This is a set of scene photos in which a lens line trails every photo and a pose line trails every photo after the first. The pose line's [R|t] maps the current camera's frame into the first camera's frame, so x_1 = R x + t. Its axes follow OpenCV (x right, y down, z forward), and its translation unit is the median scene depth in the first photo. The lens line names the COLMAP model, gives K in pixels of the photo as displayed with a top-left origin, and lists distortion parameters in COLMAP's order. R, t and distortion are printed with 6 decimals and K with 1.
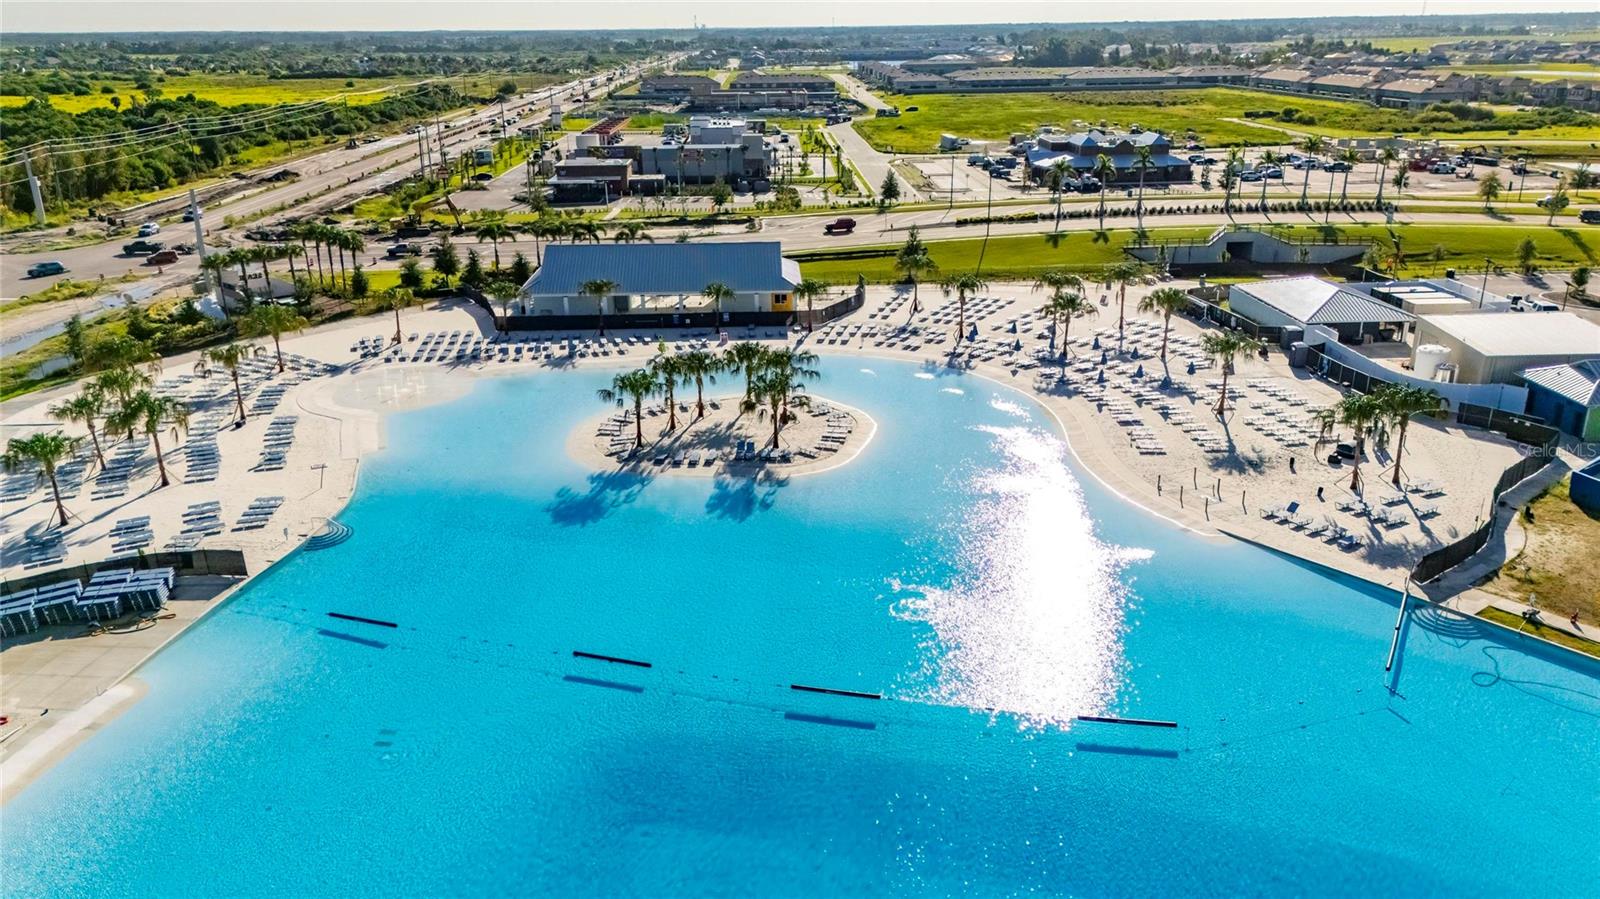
lens RADIAL K [[1130.0, 0, 800.0], [0, 1130.0, 449.5], [0, 0, 1]] dist [0.075281, -0.072235]
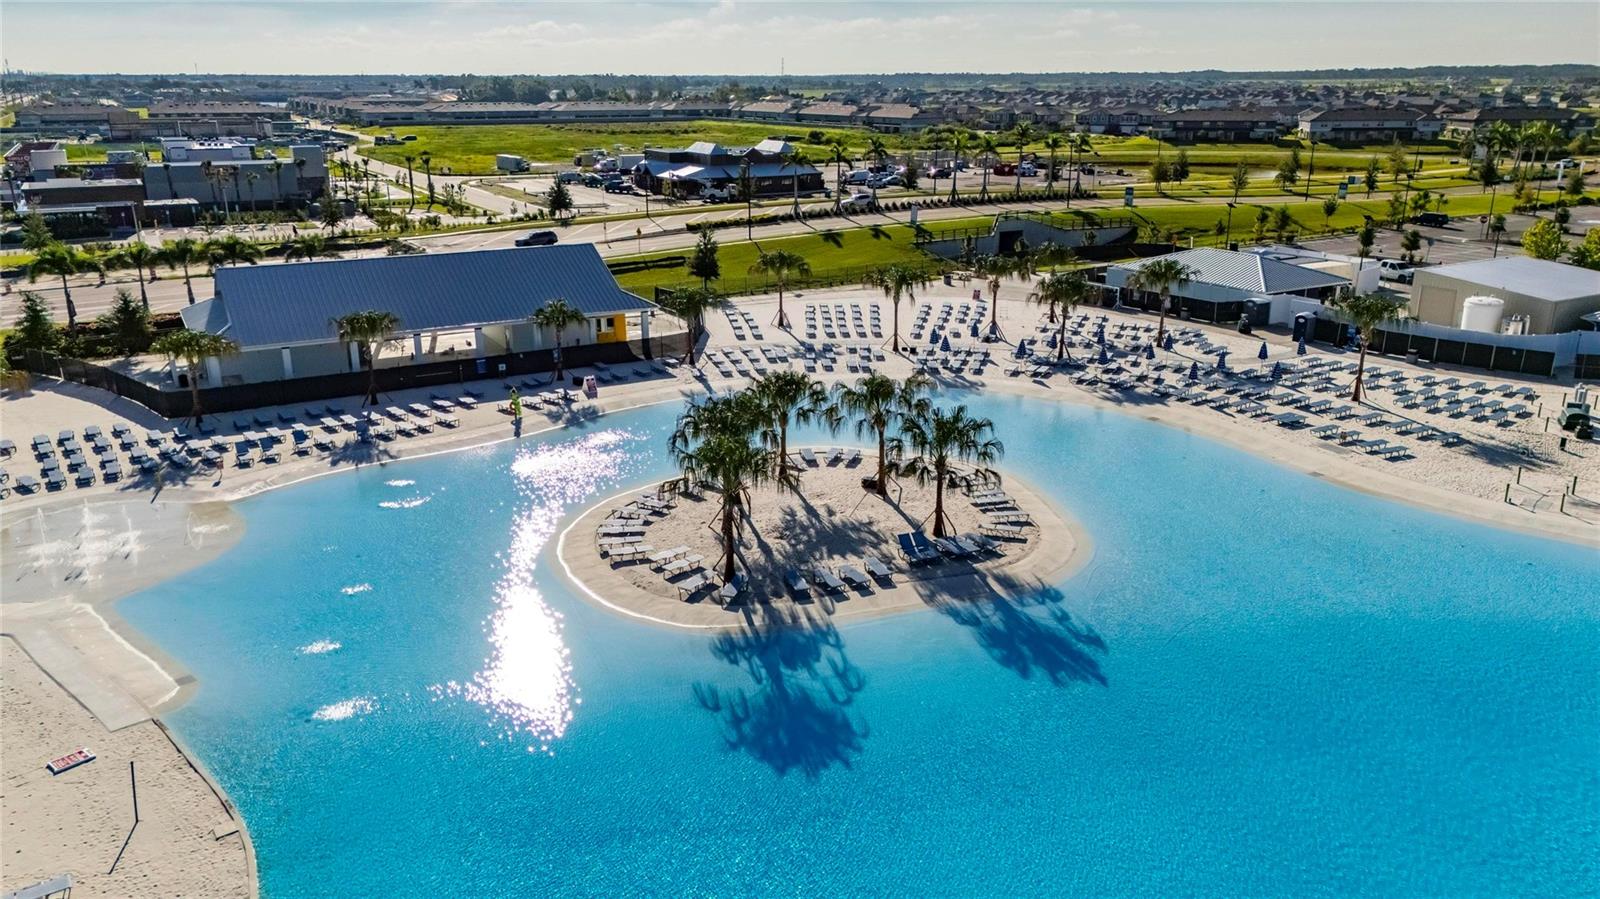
lens RADIAL K [[1130.0, 0, 800.0], [0, 1130.0, 449.5], [0, 0, 1]] dist [0.075281, -0.072235]
pose [[0.886864, -0.133225, 0.442406, -0.253762], [0.150370, 0.988623, -0.003727, -0.040453], [-0.436876, 0.069831, 0.896807, 0.357558]]
